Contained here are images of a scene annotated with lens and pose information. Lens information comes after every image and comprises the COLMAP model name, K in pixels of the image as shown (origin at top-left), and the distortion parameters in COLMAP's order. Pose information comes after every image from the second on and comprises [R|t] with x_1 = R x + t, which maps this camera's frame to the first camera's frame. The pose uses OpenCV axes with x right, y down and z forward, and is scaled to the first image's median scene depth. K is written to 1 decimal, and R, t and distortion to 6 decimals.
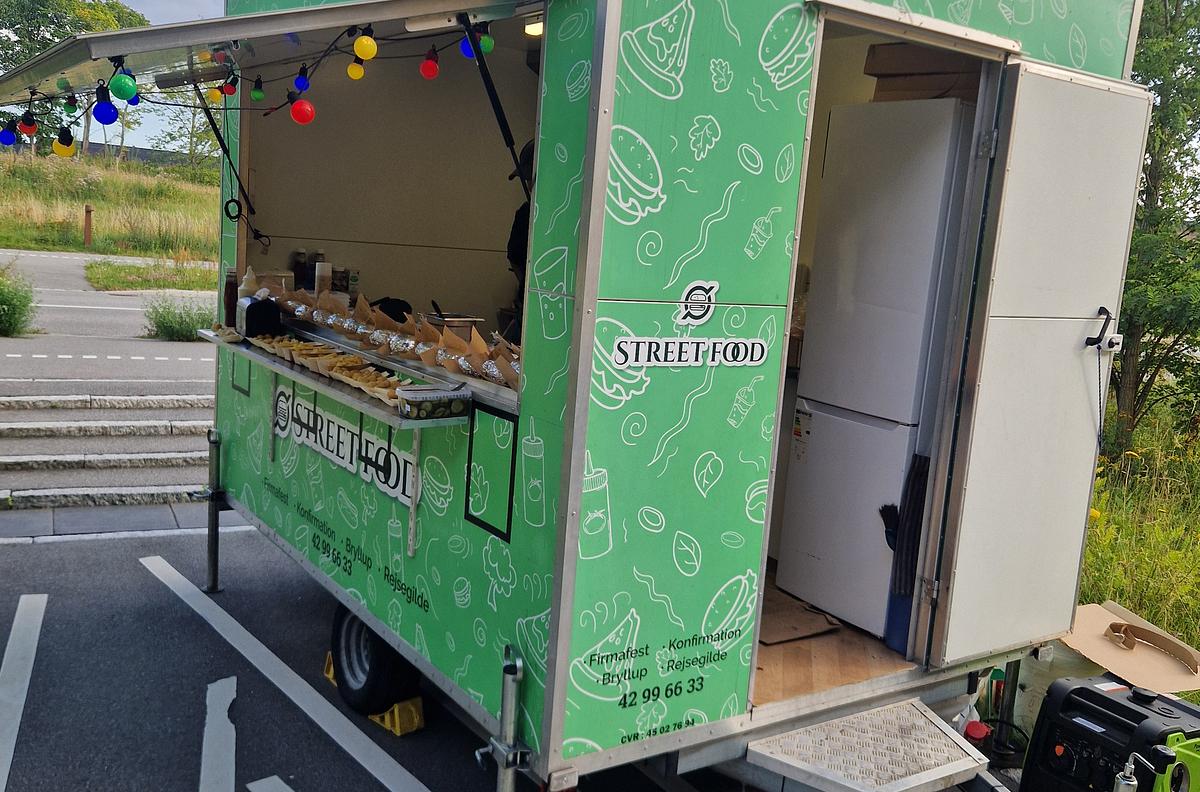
lens RADIAL K [[1121.0, 0, 600.6], [0, 1121.0, 399.8], [0, 0, 1]] dist [0.035160, 0.000000]
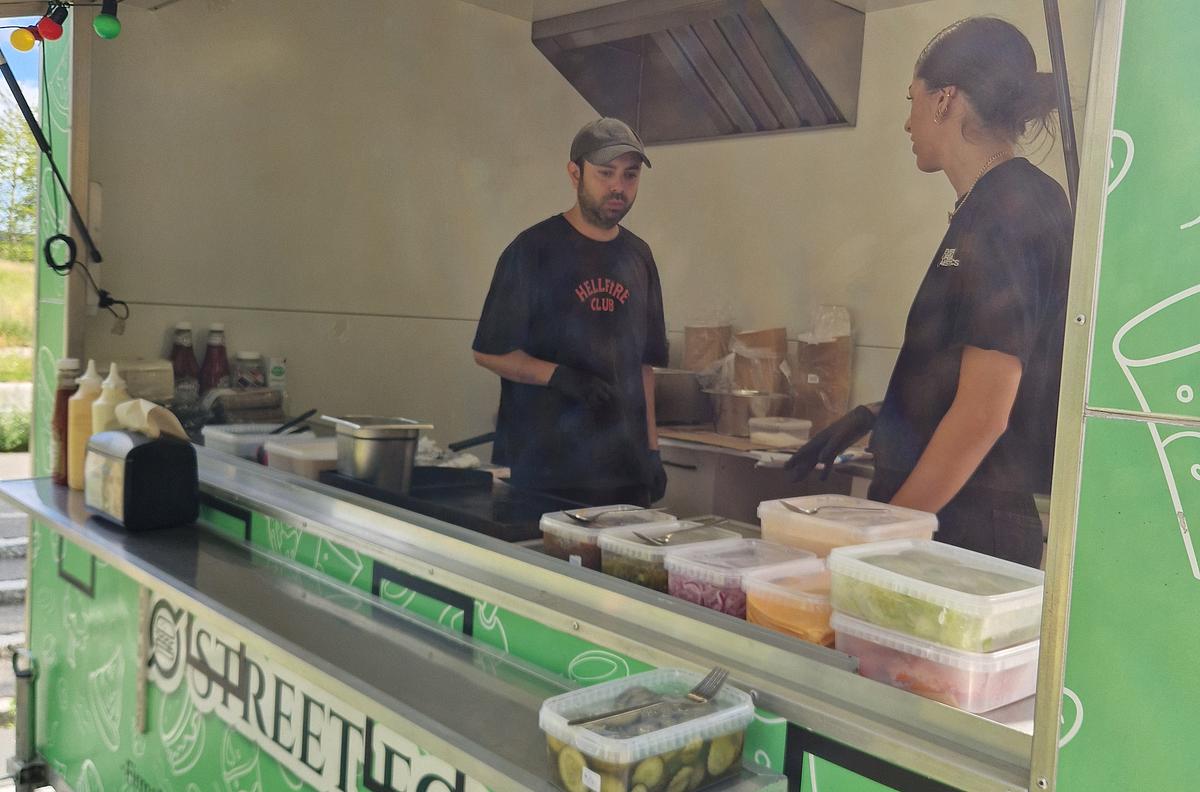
lens RADIAL K [[1121.0, 0, 600.4], [0, 1121.0, 391.2], [0, 0, 1]] dist [0.035160, 0.000000]
pose [[0.990879, -0.030997, 0.131143, -0.140396], [0.040455, 0.996720, -0.070083, -0.052939], [-0.128540, 0.074749, 0.988883, 0.428576]]
